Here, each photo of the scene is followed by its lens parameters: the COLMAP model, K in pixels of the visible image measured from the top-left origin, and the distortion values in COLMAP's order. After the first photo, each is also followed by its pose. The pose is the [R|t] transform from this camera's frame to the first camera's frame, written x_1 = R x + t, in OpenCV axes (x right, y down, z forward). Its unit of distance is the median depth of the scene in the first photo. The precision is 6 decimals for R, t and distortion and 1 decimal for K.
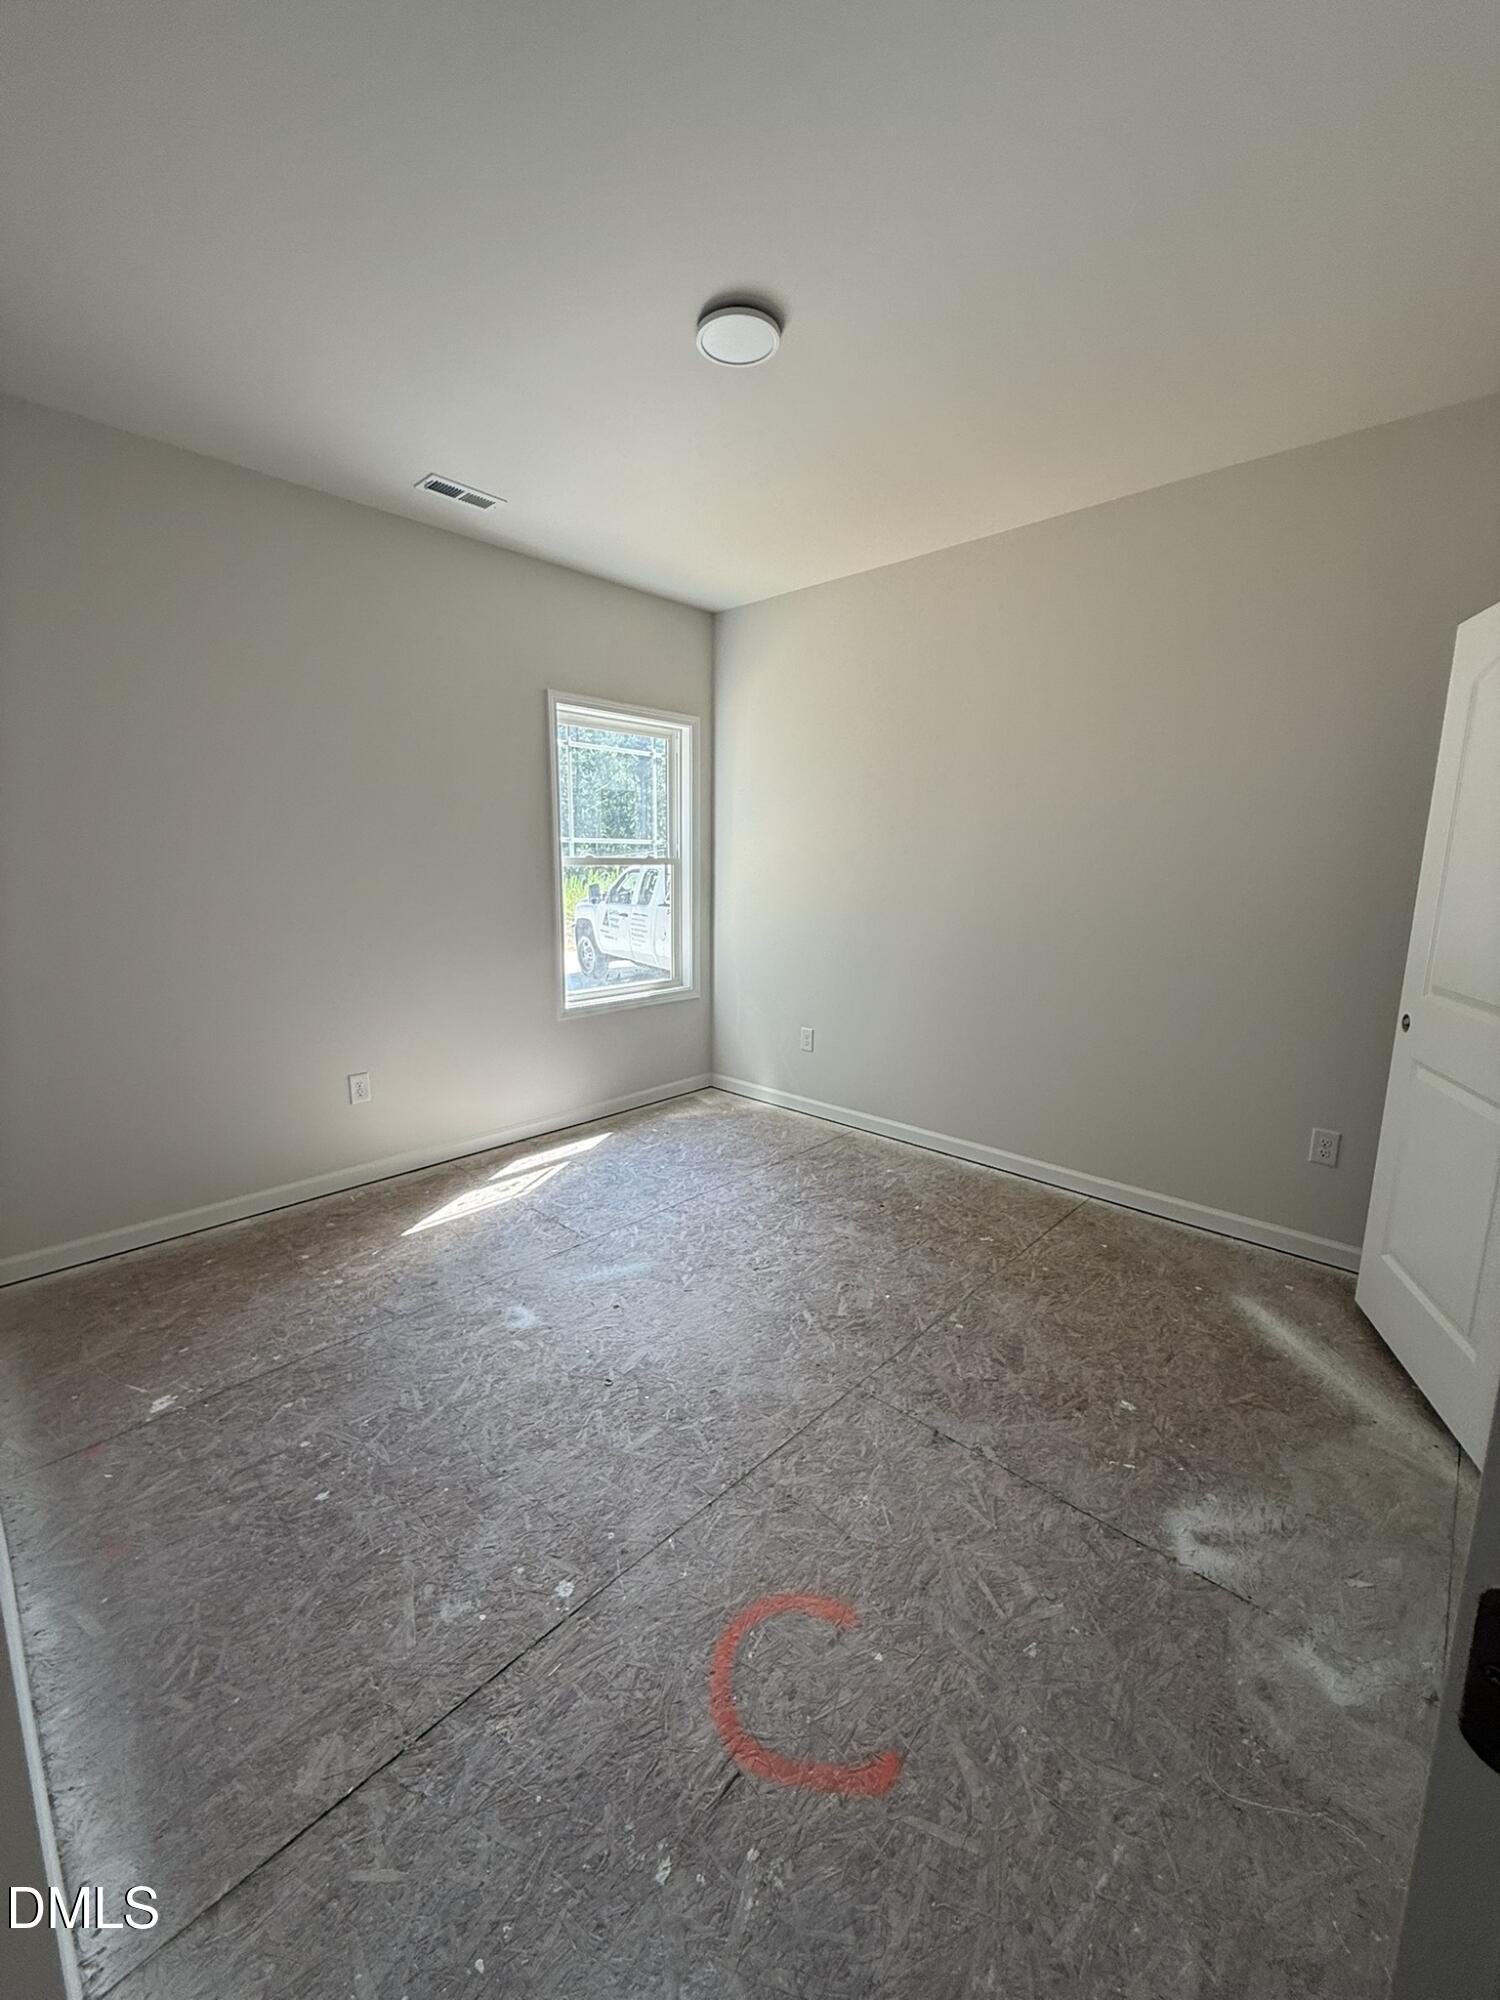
lens RADIAL K [[797.1, 0, 750.0], [0, 797.1, 1000.0], [0, 0, 1]] dist [-0.001263, -0.000424]
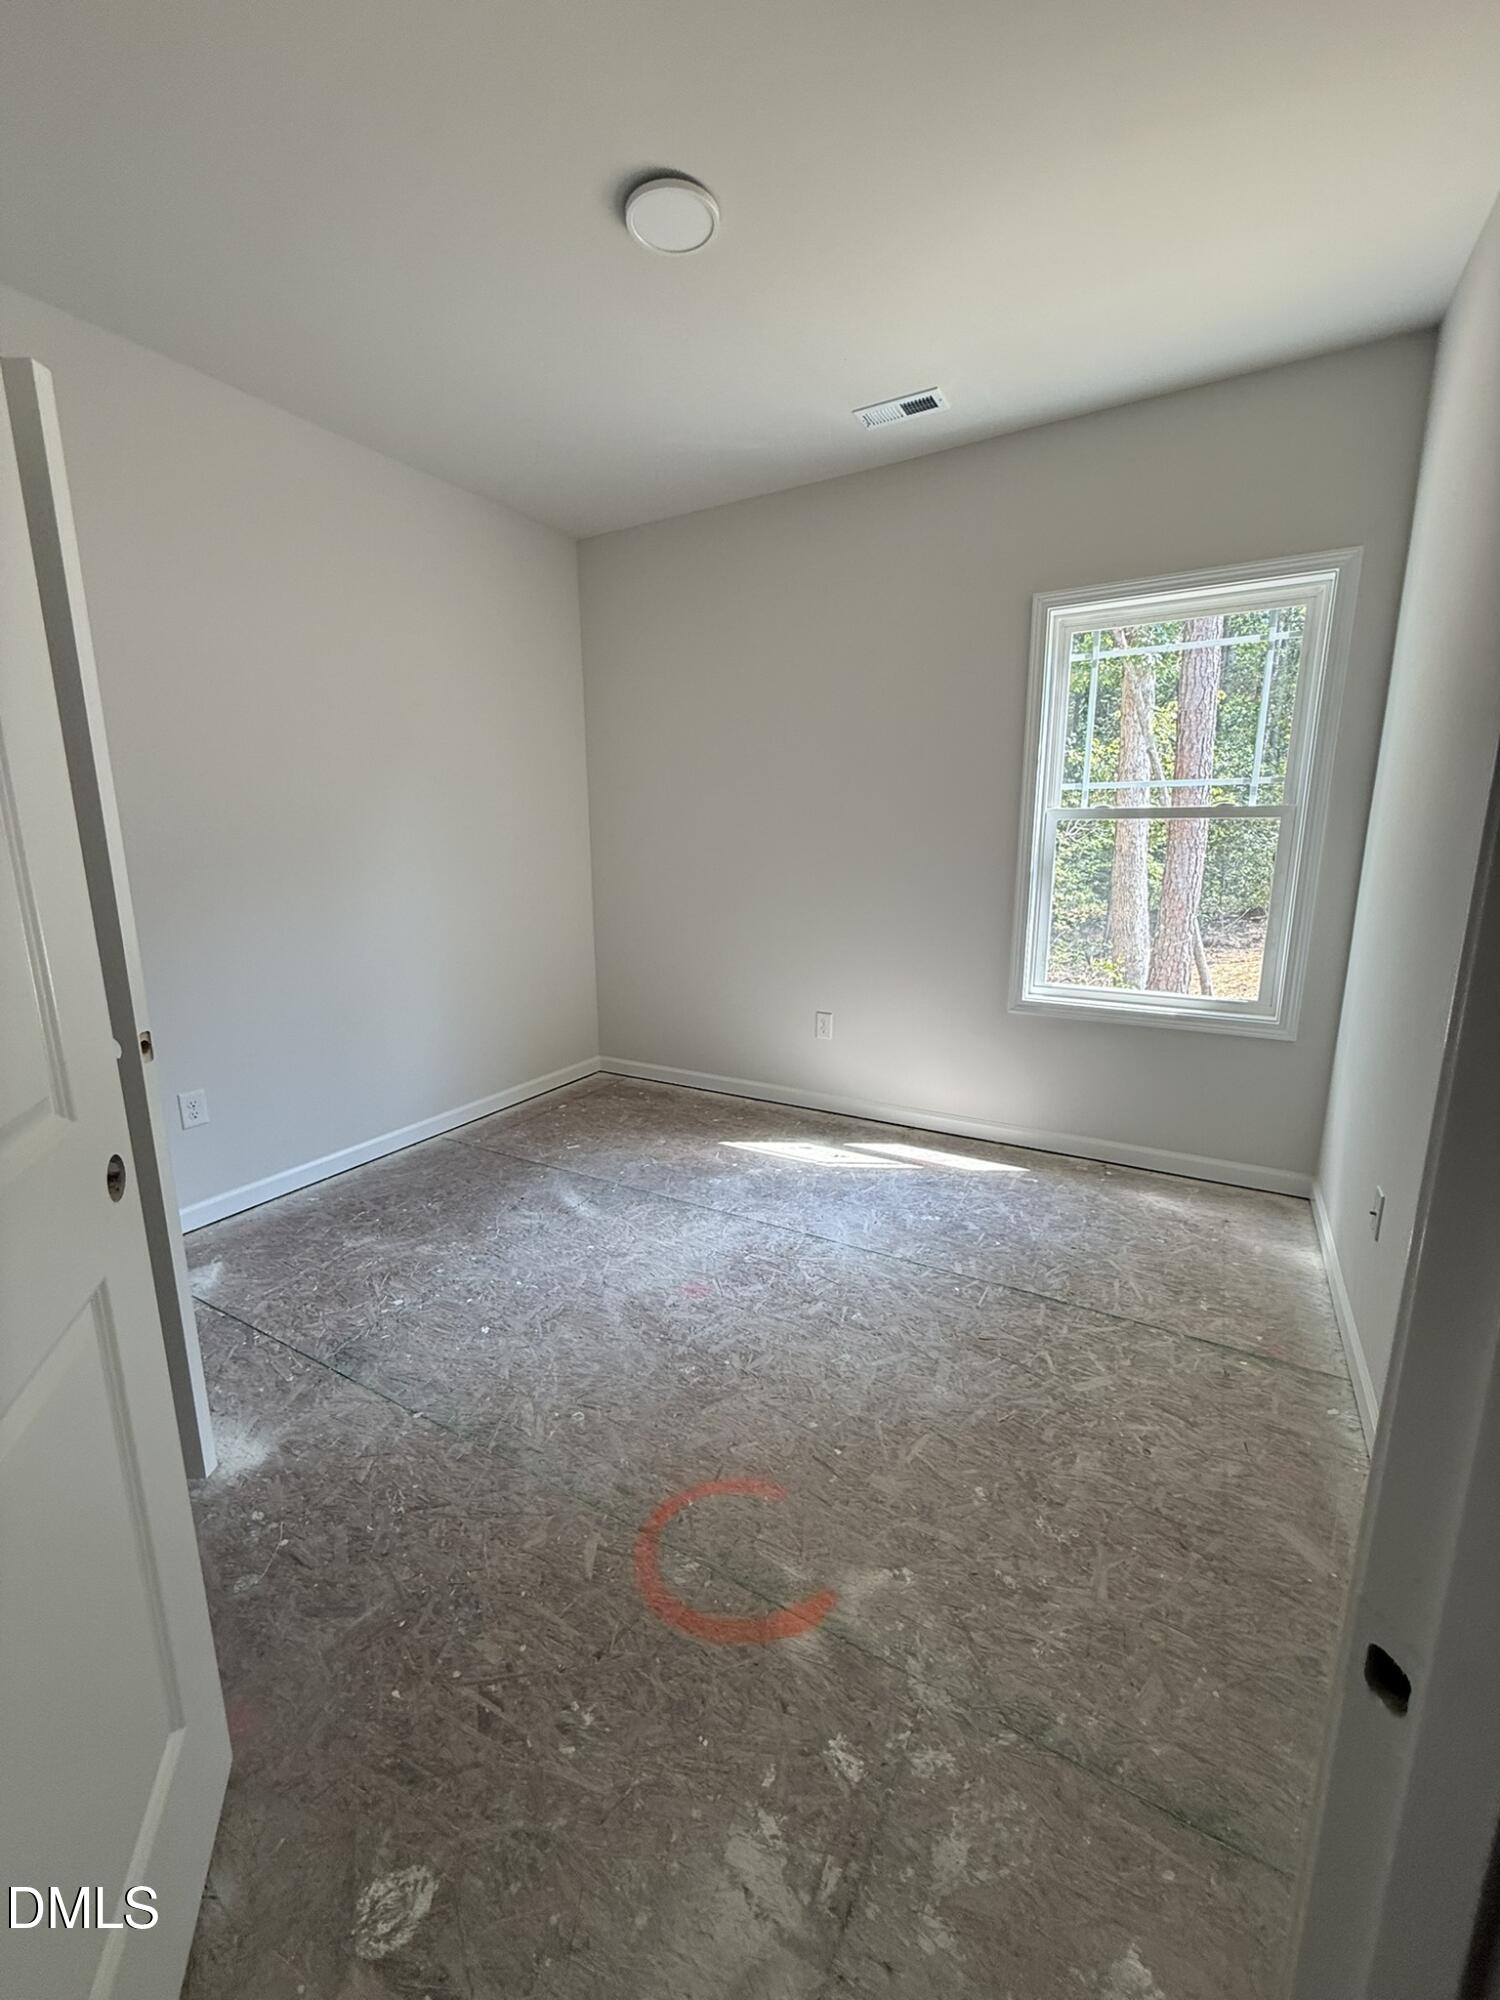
lens RADIAL K [[821.2, 0, 750.0], [0, 821.2, 1000.0], [0, 0, 1]] dist [0.025231, -0.000079]
pose [[0.224876, 0.199142, -0.953820, 0.536017], [-0.158389, 0.973344, 0.165876, -0.090957], [0.961428, 0.113773, 0.250424, 0.563920]]
